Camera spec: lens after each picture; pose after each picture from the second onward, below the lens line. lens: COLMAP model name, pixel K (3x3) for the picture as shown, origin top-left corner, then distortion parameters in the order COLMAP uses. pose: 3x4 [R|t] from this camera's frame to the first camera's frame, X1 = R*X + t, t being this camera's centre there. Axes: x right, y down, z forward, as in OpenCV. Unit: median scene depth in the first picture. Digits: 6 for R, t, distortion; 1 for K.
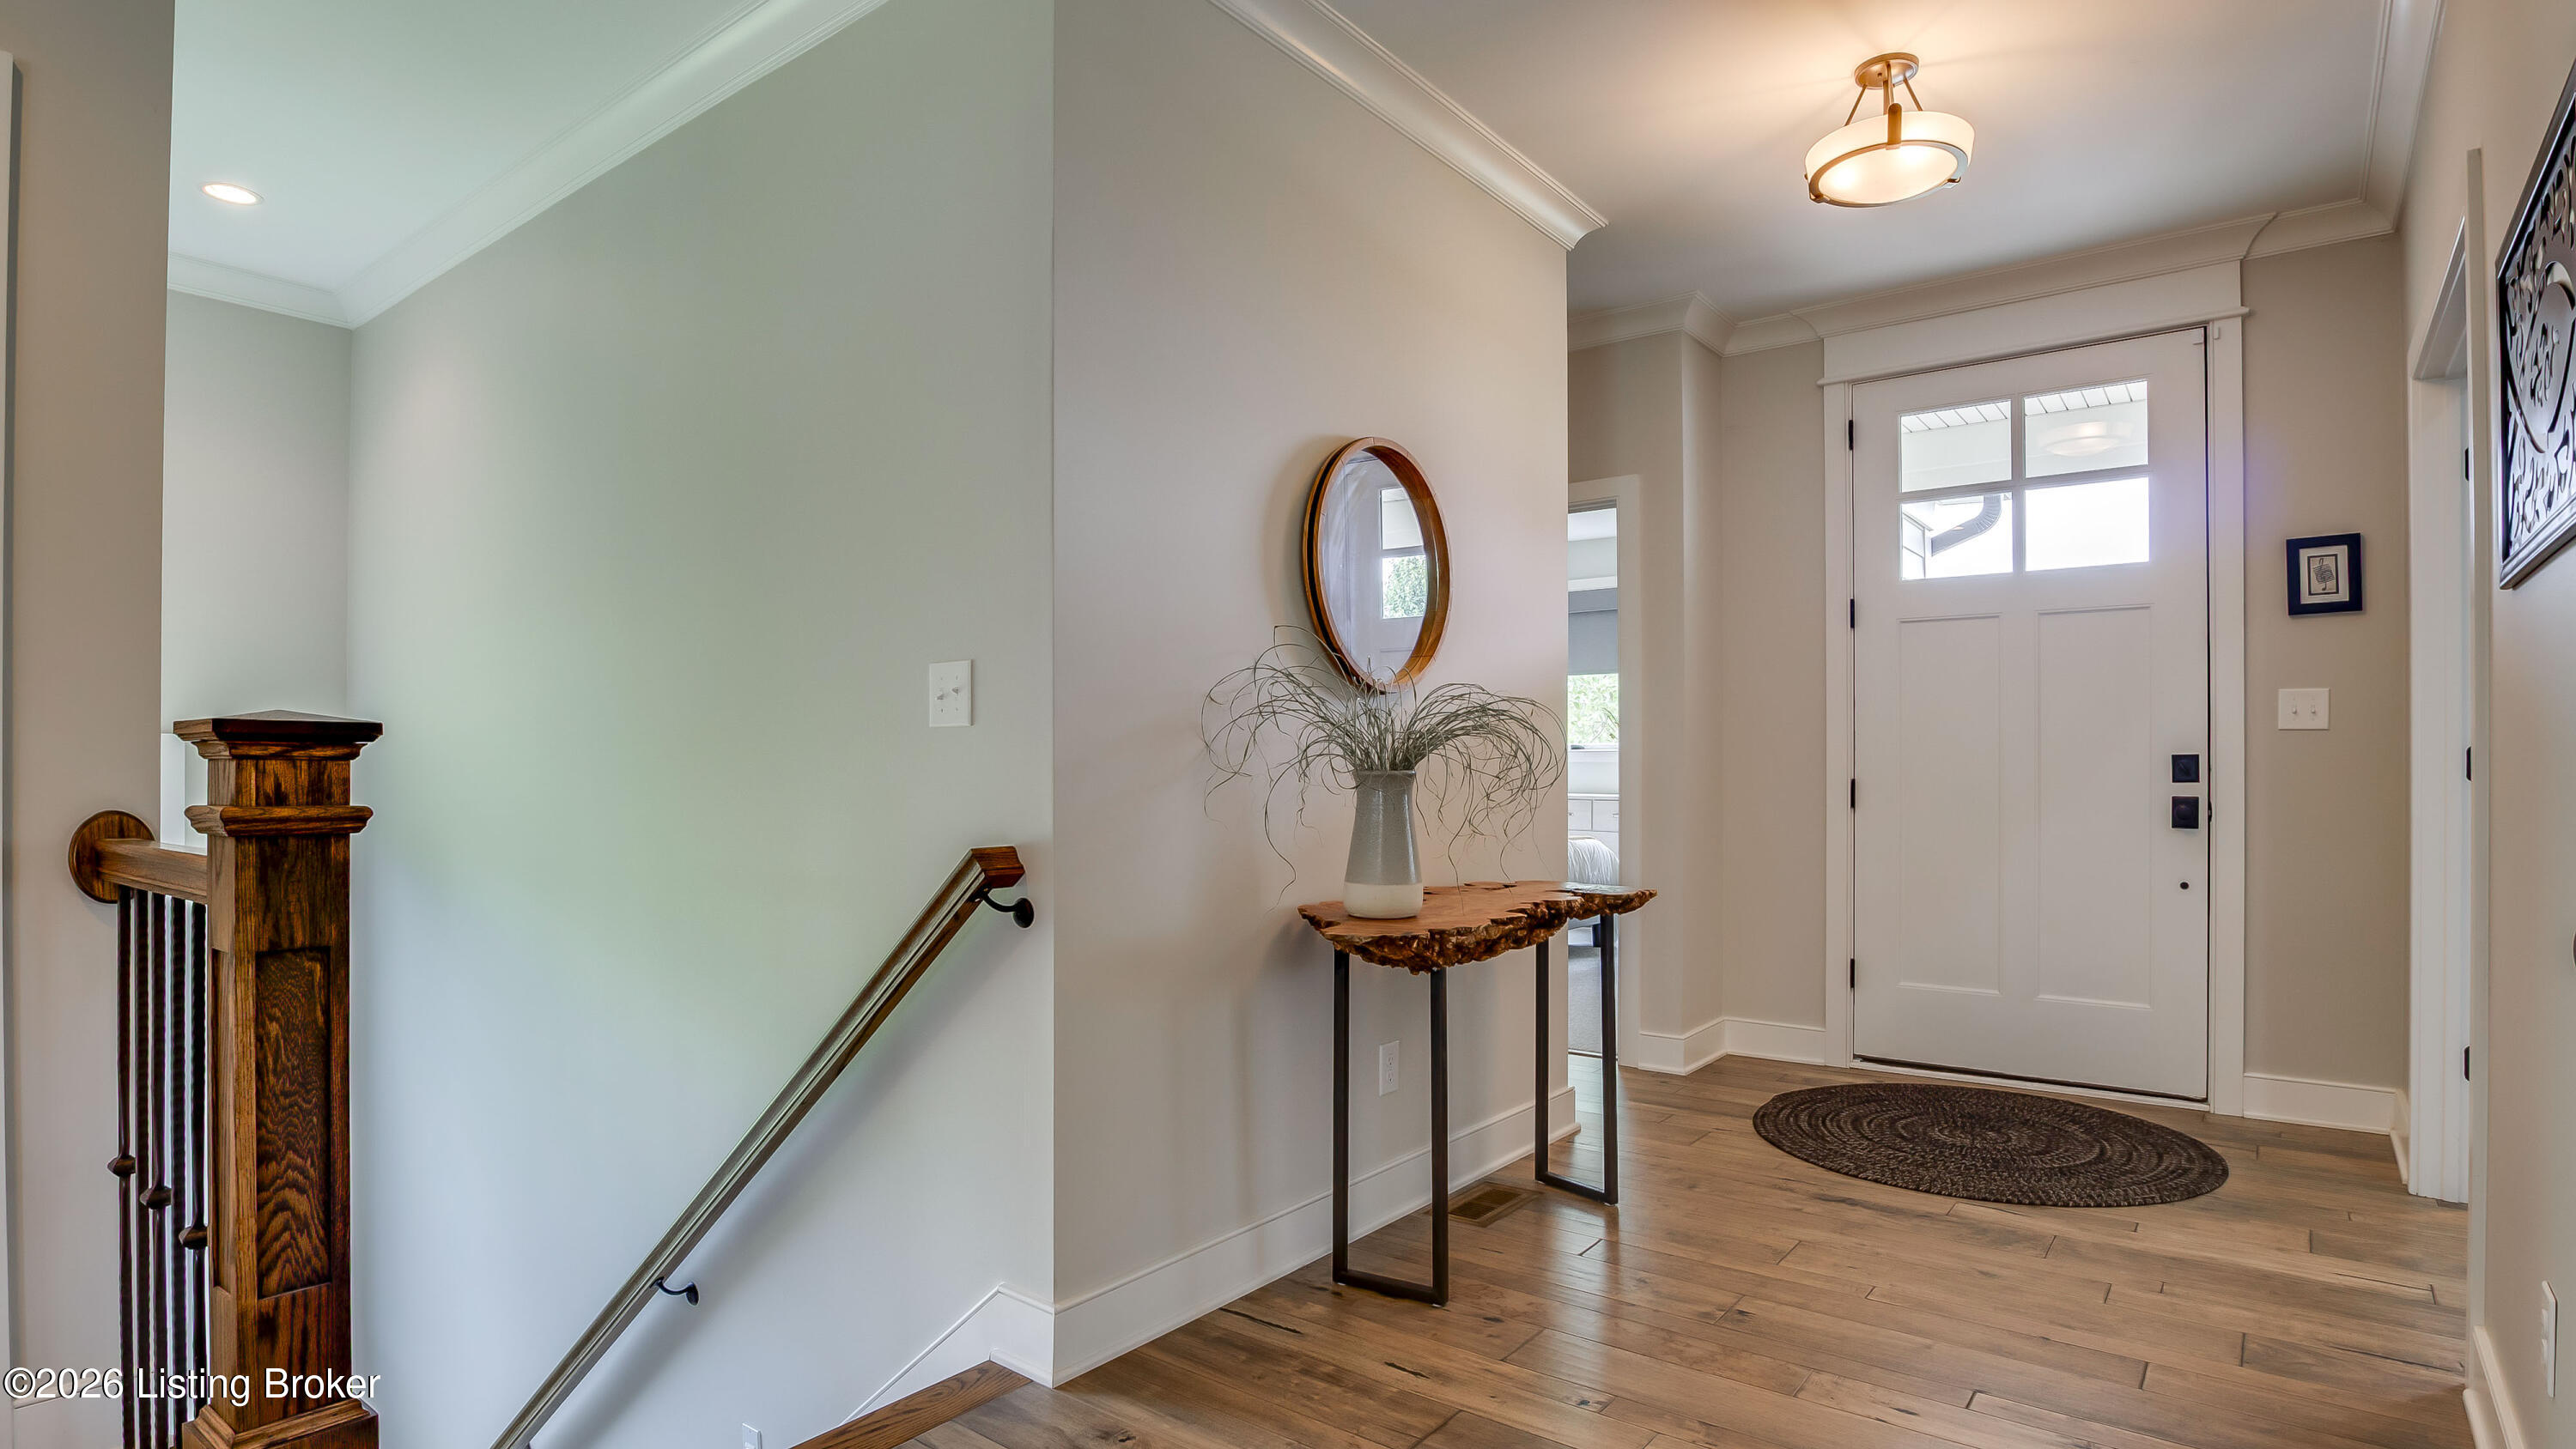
lens RADIAL K [[1315.5, 0, 1297.7], [0, 1315.5, 761.8], [0, 0, 1]] dist [-0.035048, 0.005918]
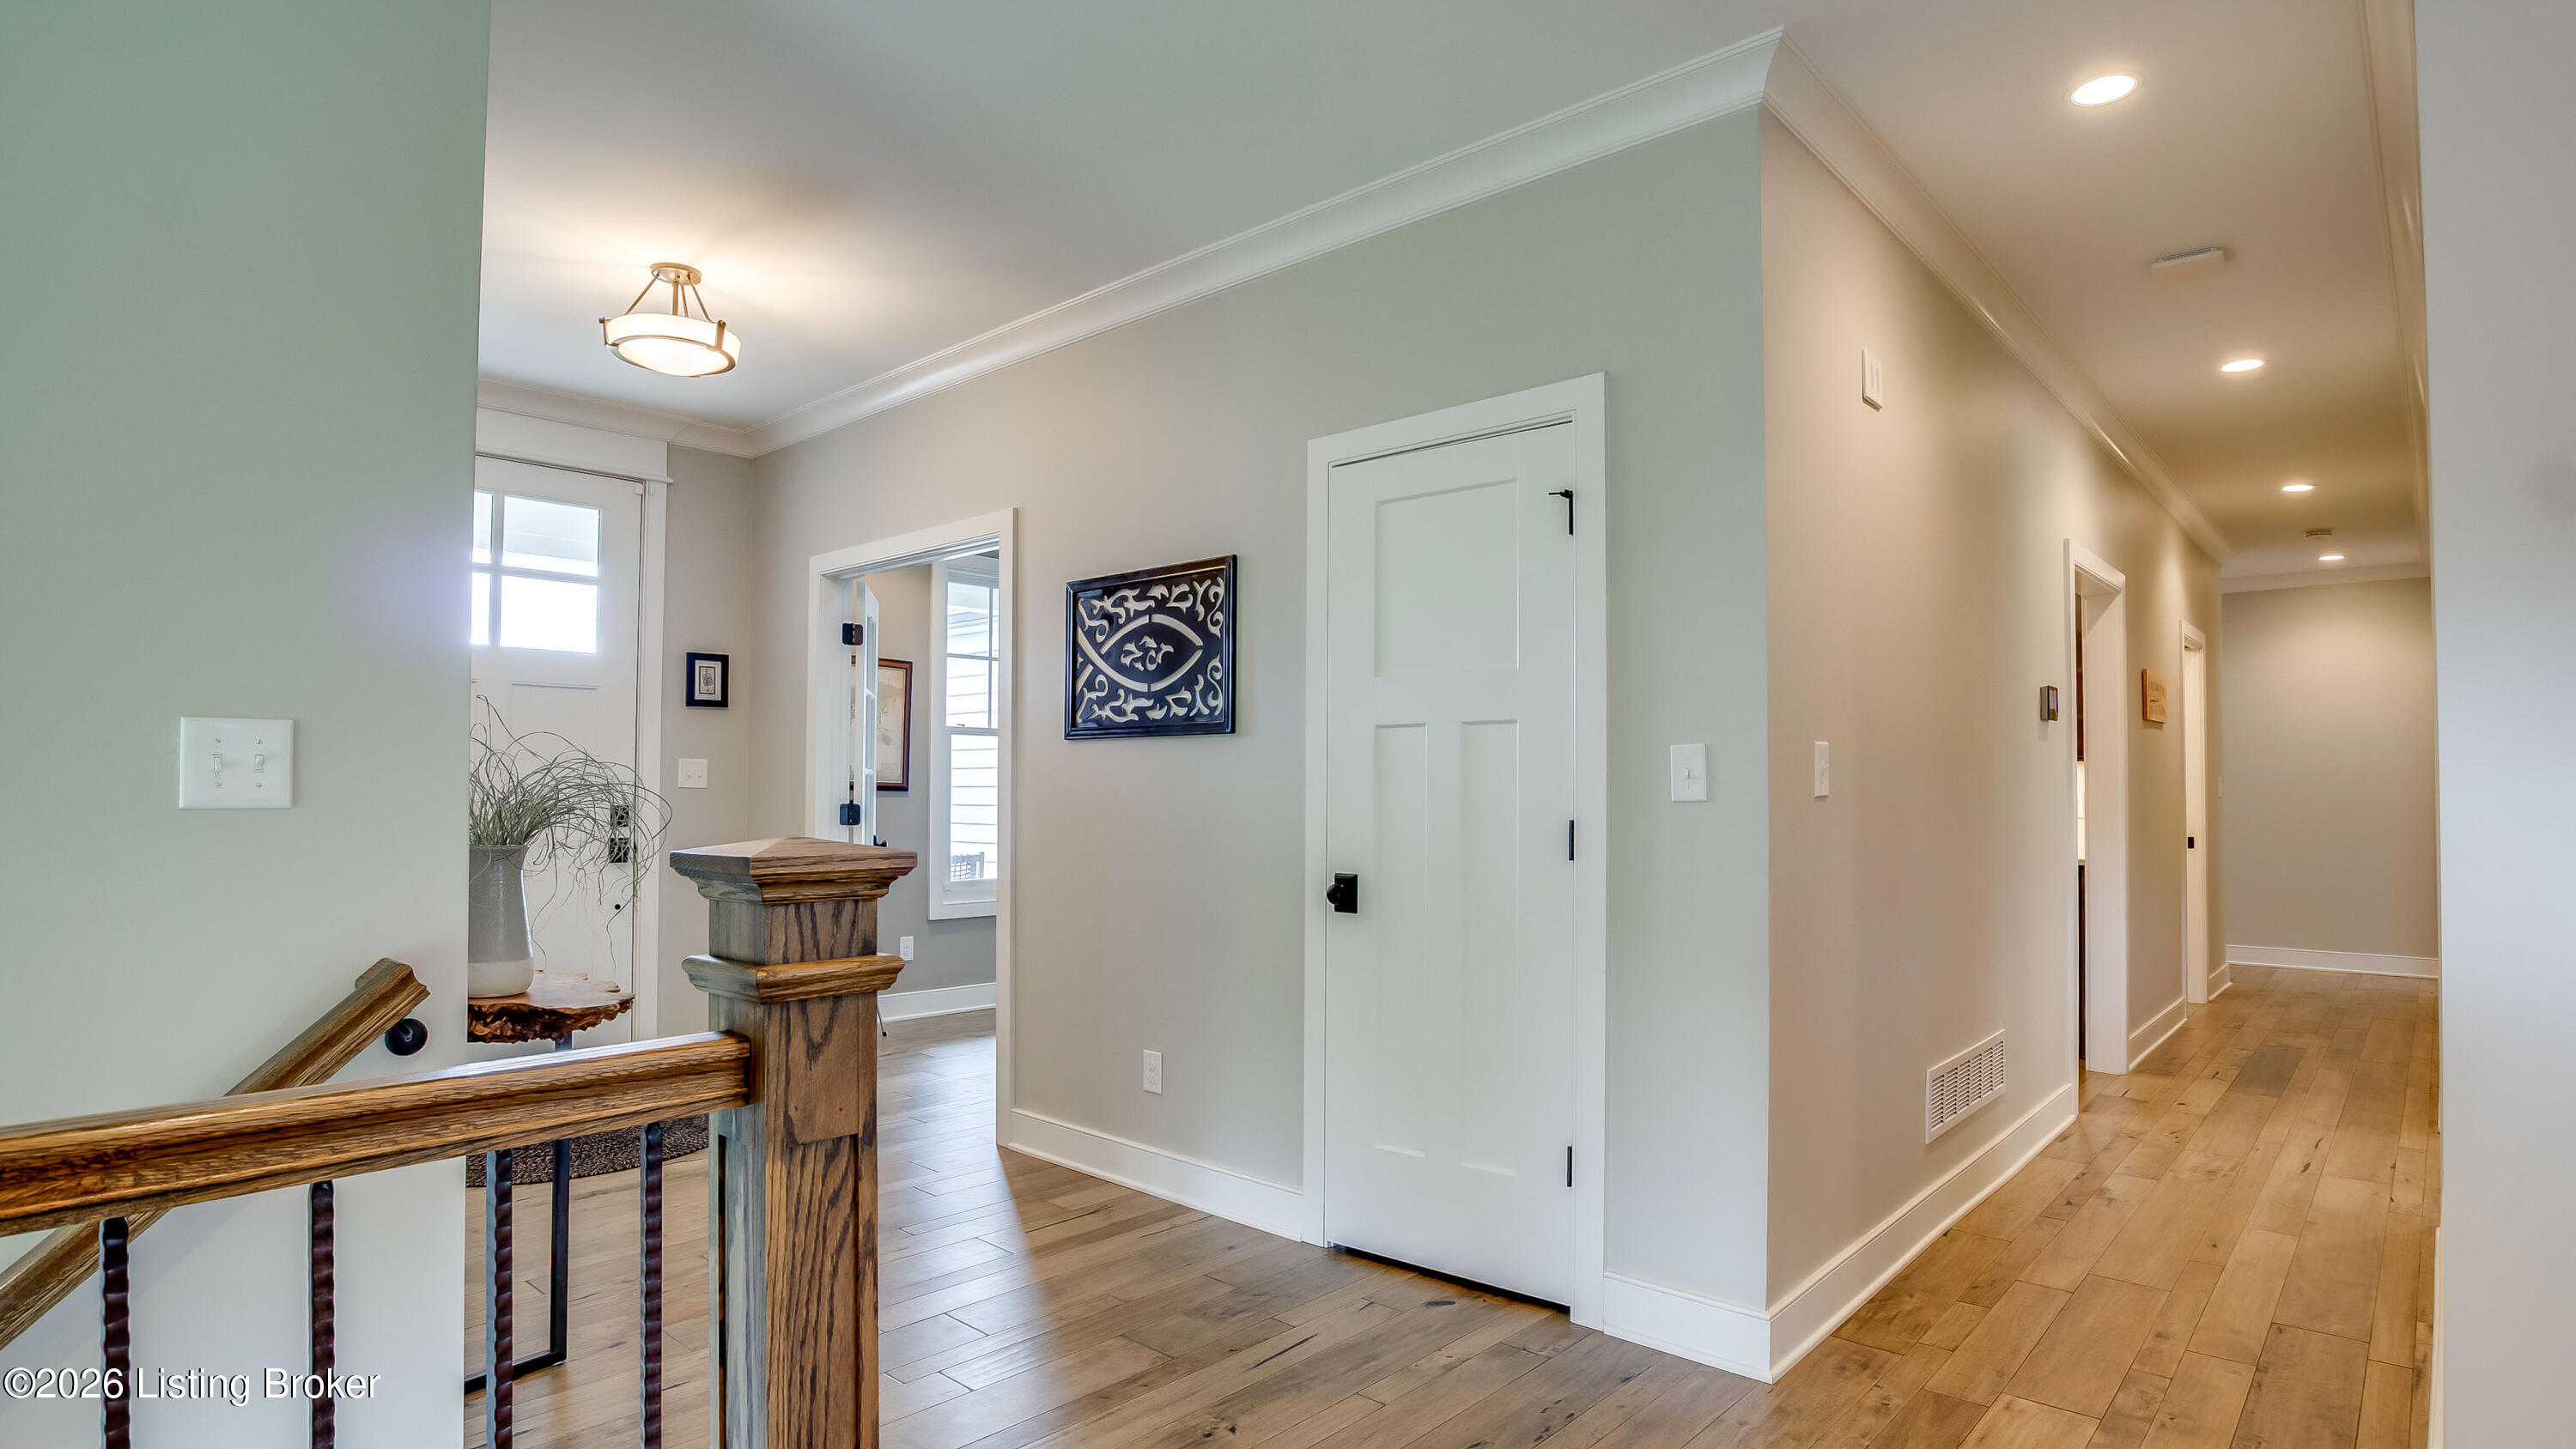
lens RADIAL K [[1315.5, 0, 1297.7], [0, 1315.5, 761.8], [0, 0, 1]] dist [-0.035048, 0.005918]
pose [[0.076837, 0.024285, 0.996748, -0.762183], [-0.010218, 0.999670, -0.023569, -0.034611], [-0.996991, -0.008374, 0.077059, 0.297969]]
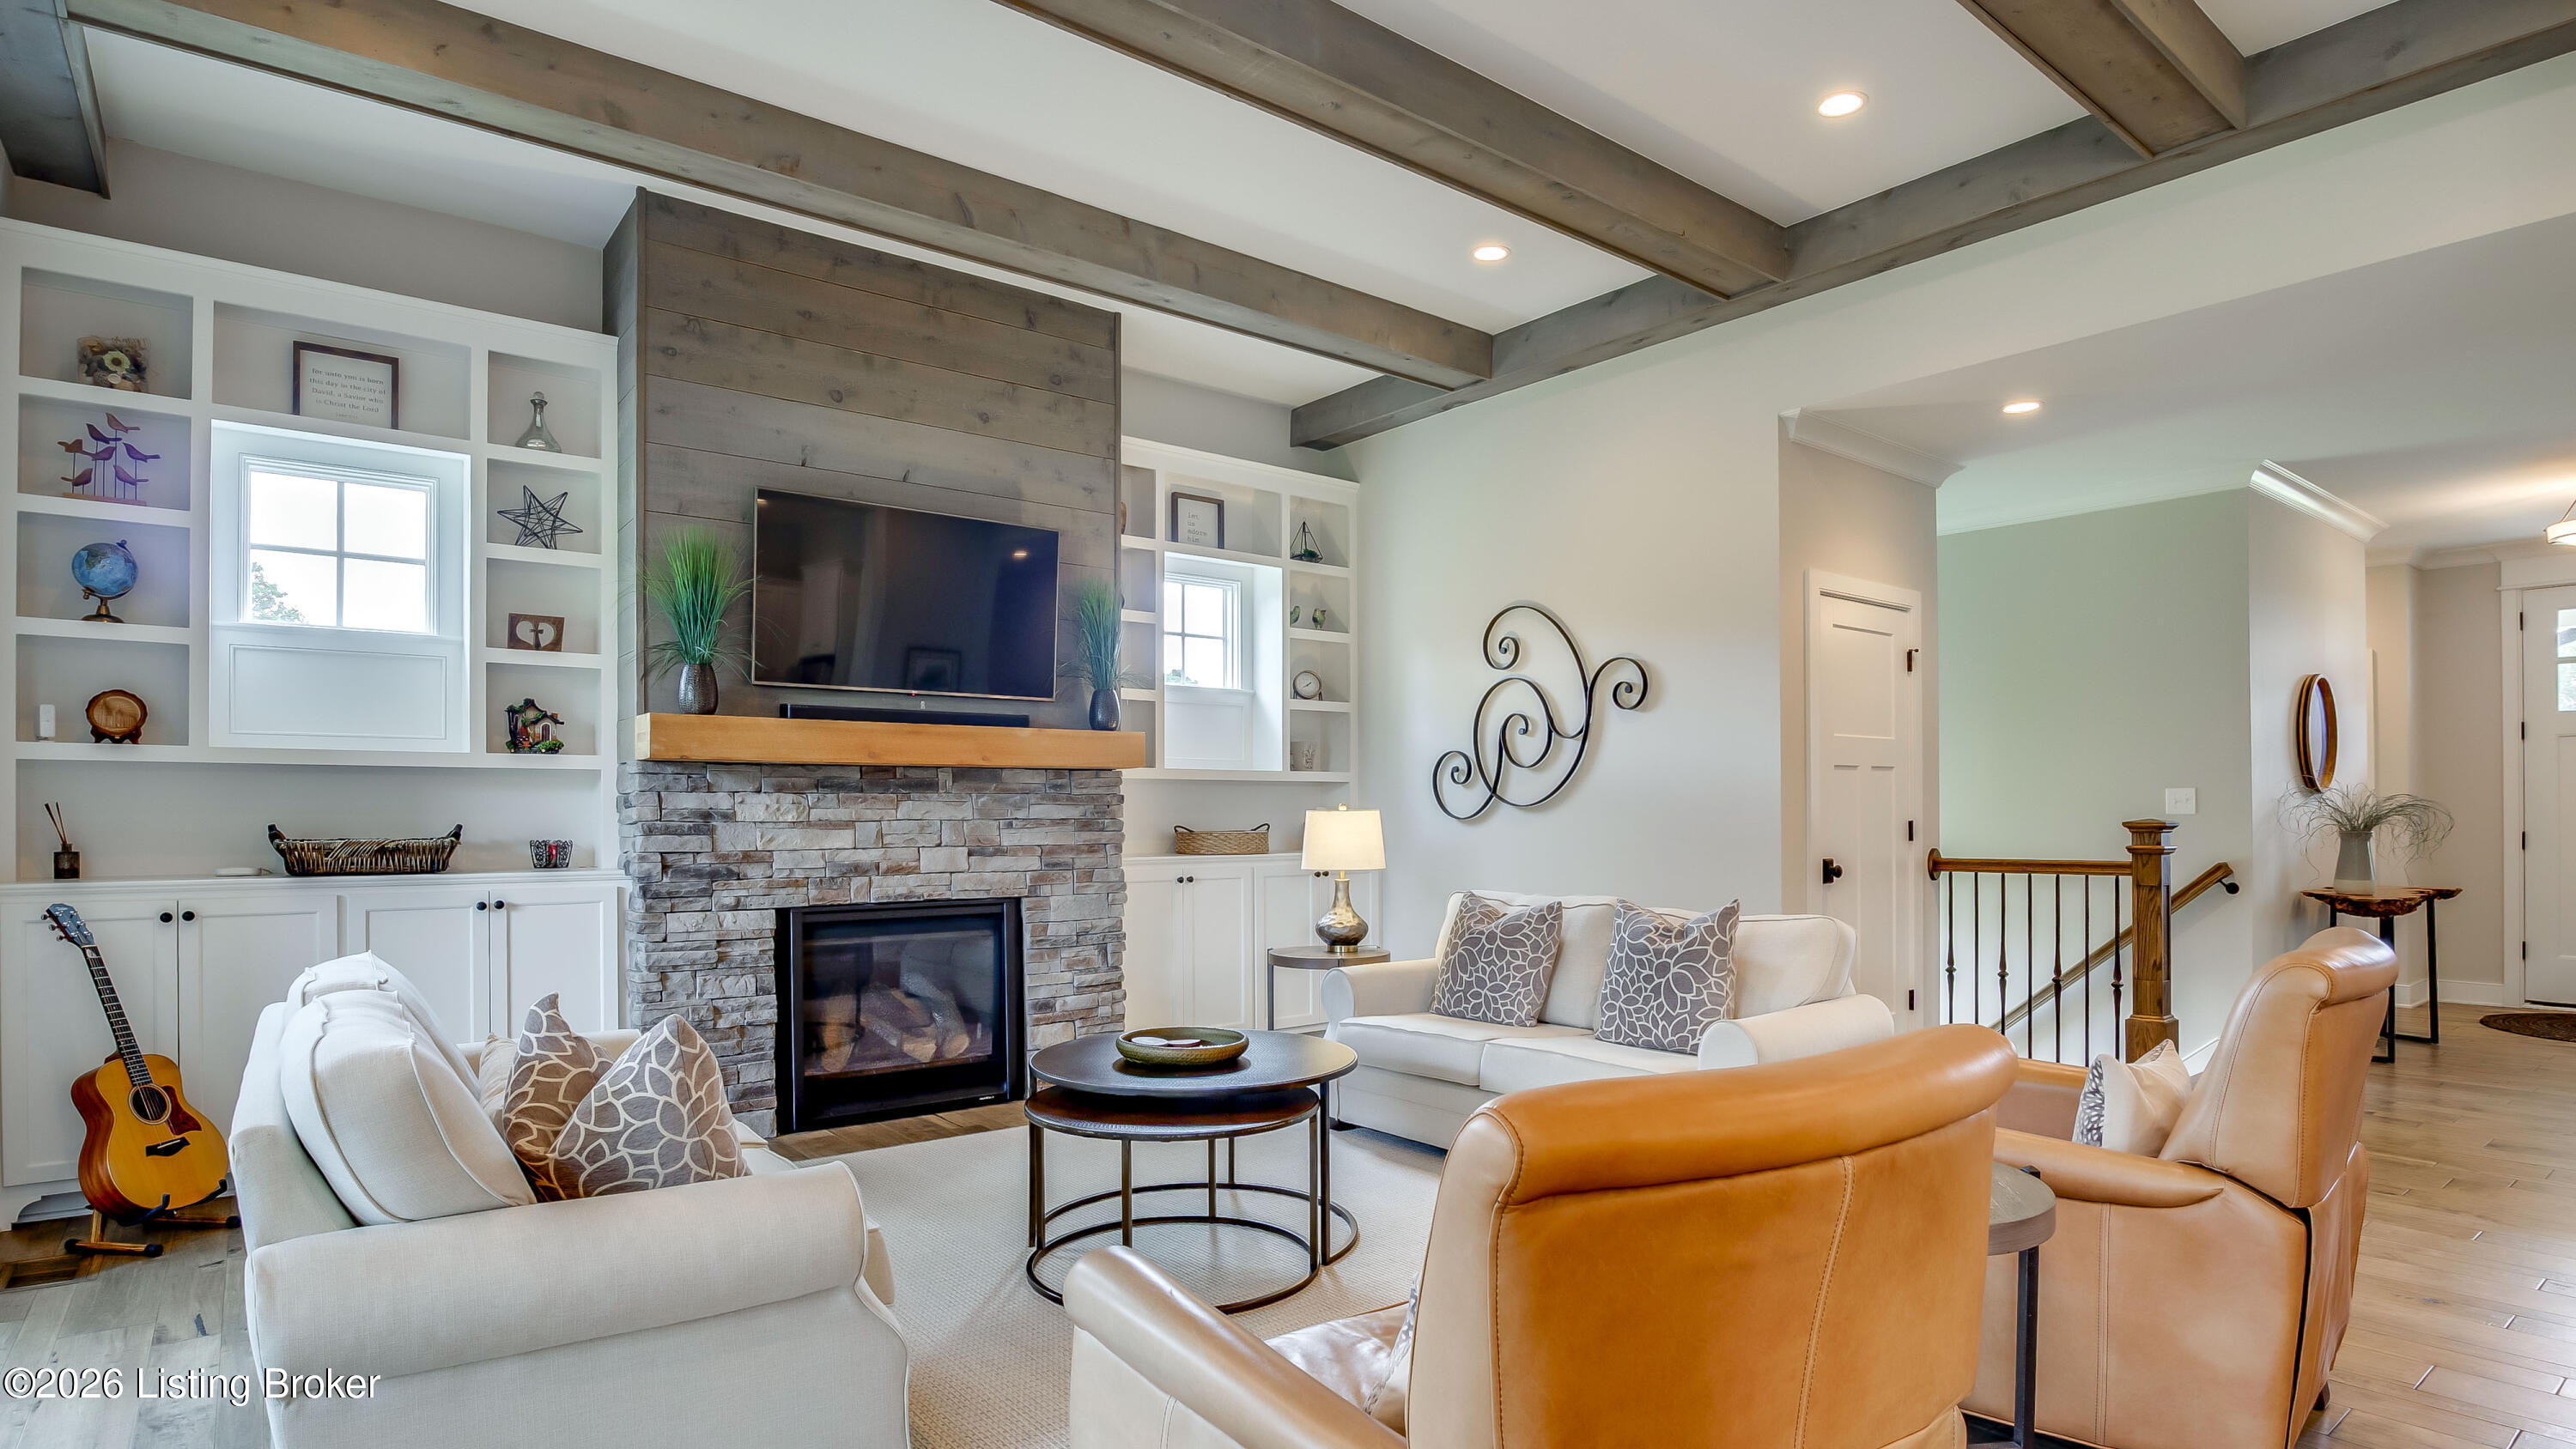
lens RADIAL K [[1343.6, 0, 1292.2], [0, 1343.6, 810.3], [0, 0, 1]] dist [-0.033000, 0.001052]
pose [[0.971205, -0.006057, -0.238169, -1.058939], [0.006324, 0.999980, 0.000357, -0.036971], [0.238162, -0.001853, 0.971224, -1.479161]]
